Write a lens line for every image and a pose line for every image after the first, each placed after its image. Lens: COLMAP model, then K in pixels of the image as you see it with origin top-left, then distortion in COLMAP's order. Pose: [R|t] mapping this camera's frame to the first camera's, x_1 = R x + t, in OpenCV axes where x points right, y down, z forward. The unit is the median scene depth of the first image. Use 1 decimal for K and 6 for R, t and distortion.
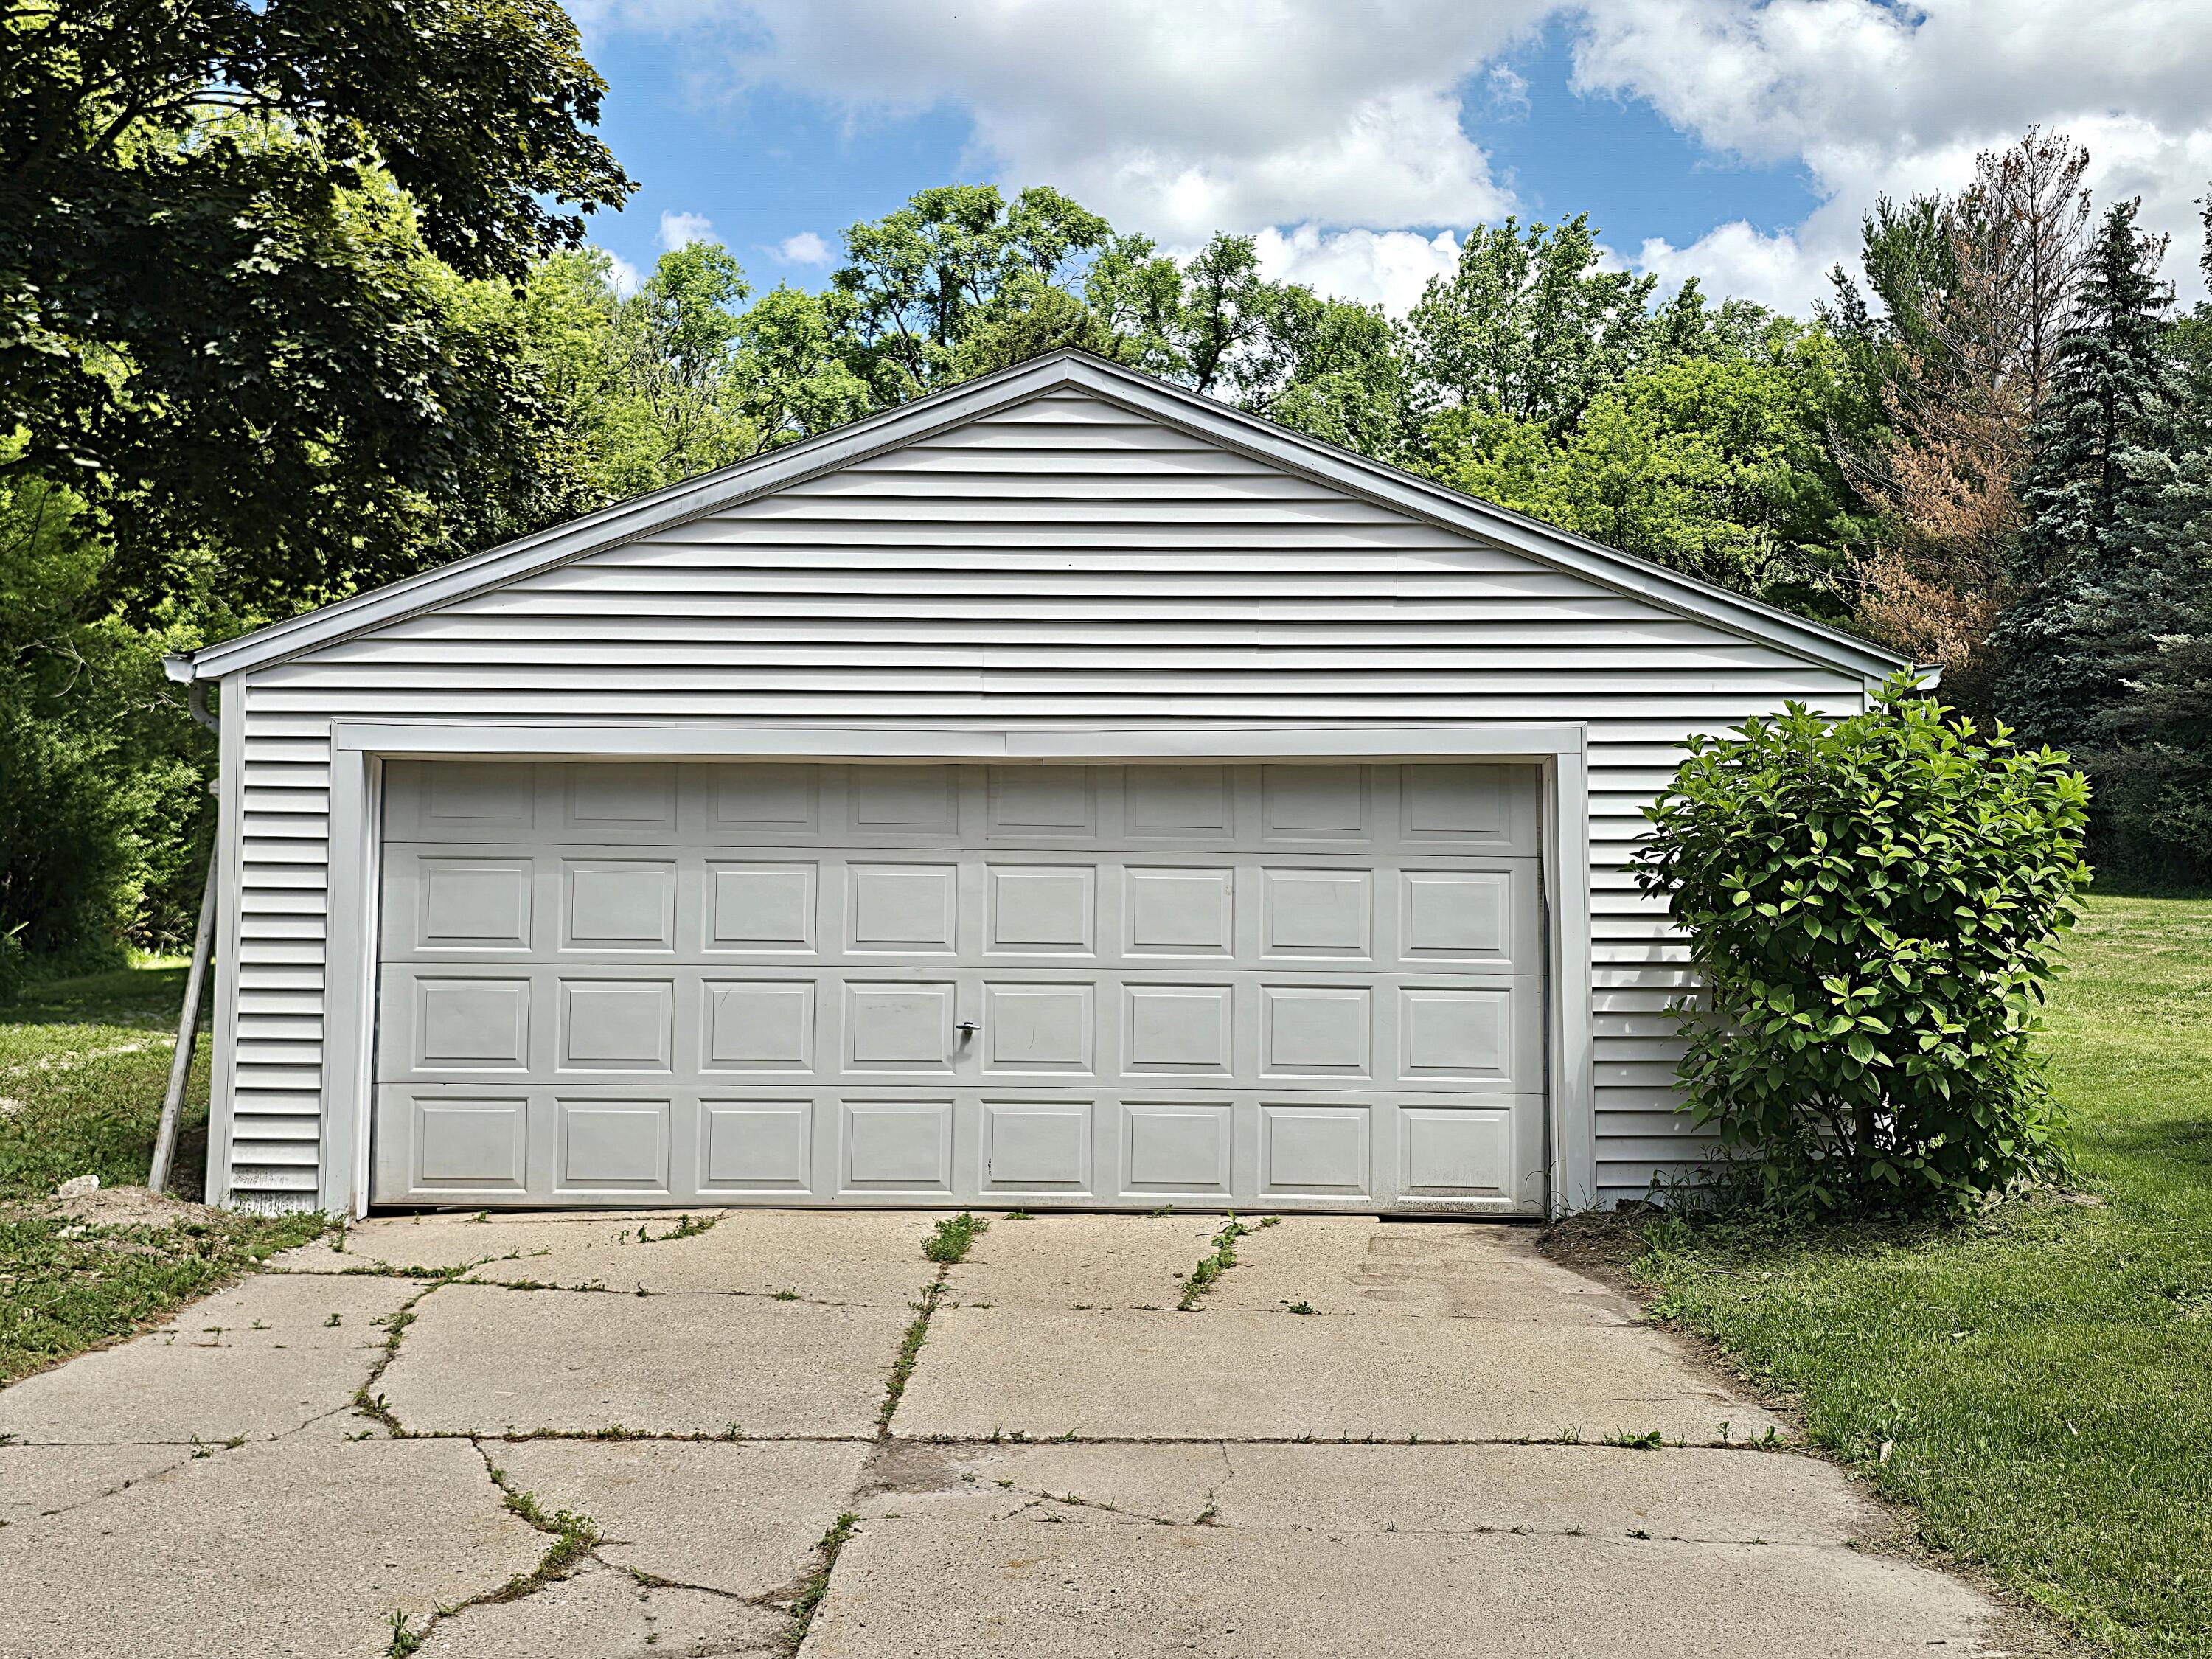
lens RADIAL K [[1520.0, 0, 1111.4], [0, 1520.0, 820.7], [0, 0, 1]] dist [0.003781, 0.005574]
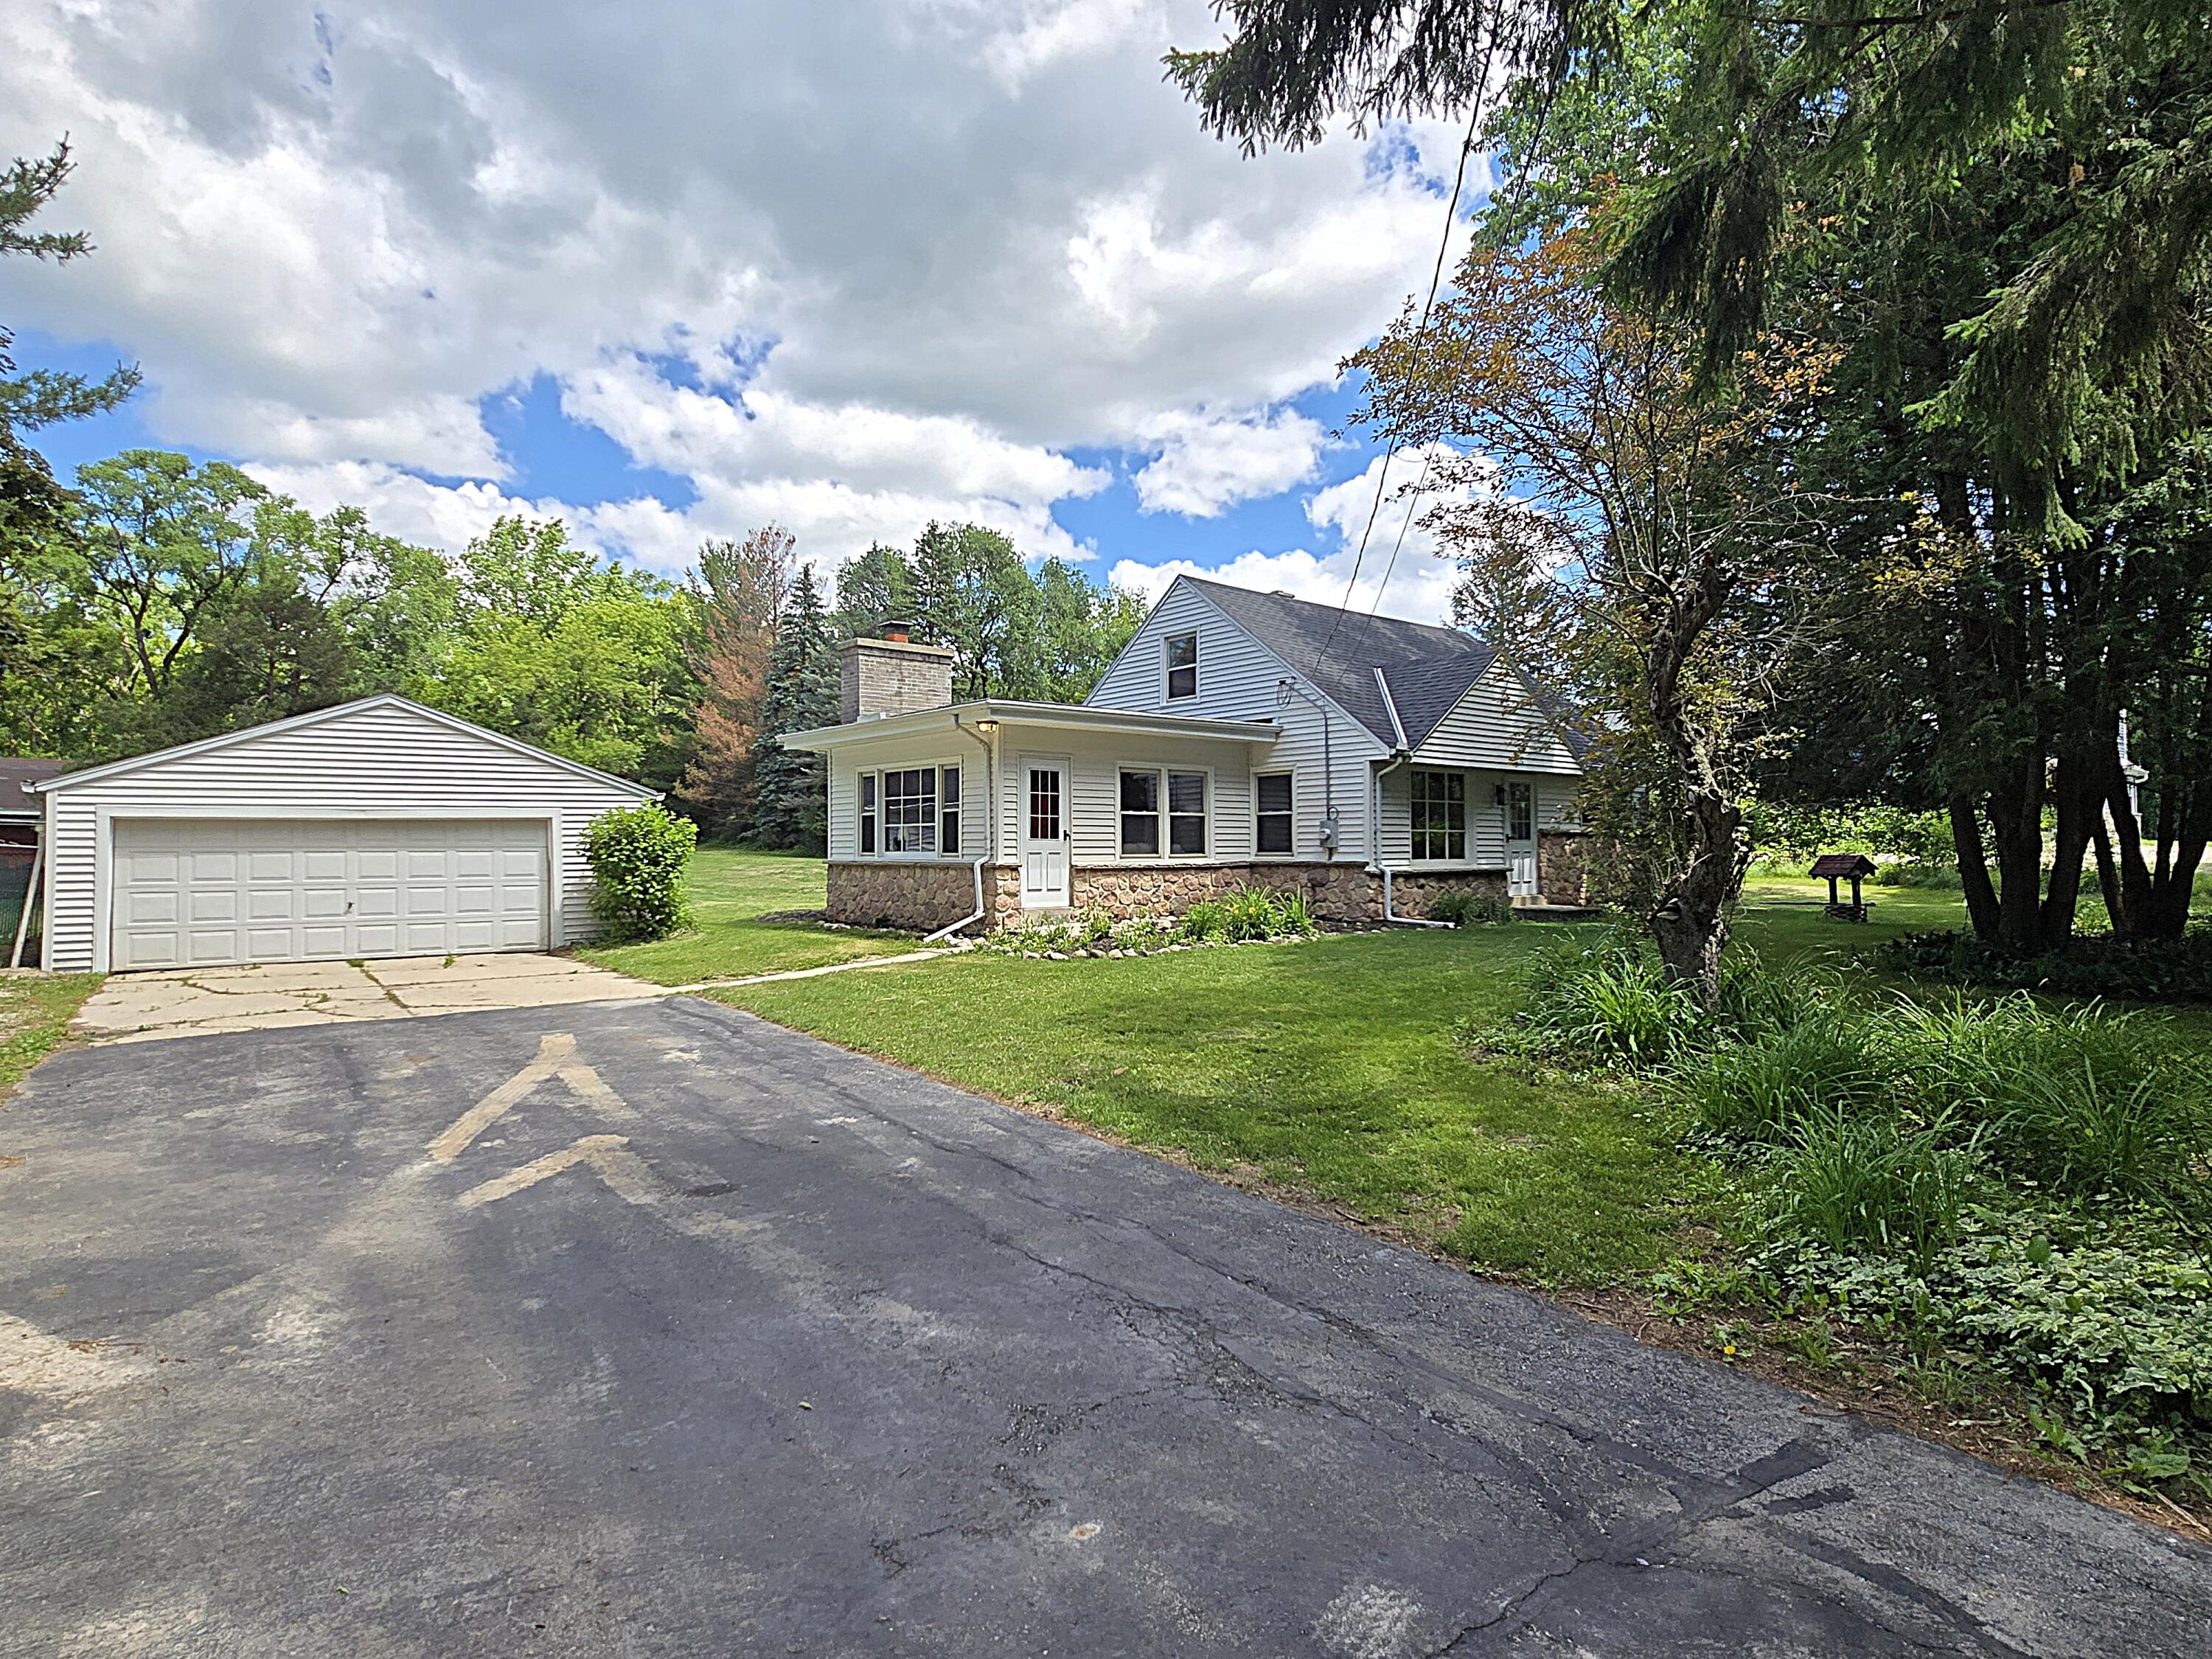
lens RADIAL K [[1039.5, 0, 1106.7], [0, 1039.5, 836.2], [0, 0, 1]] dist [0.001627, 0.000301]
pose [[0.707961, -0.006428, 0.706222, -0.158694], [-0.007078, 0.999844, 0.016195, -0.015499], [-0.706216, -0.016464, 0.707805, -0.512731]]
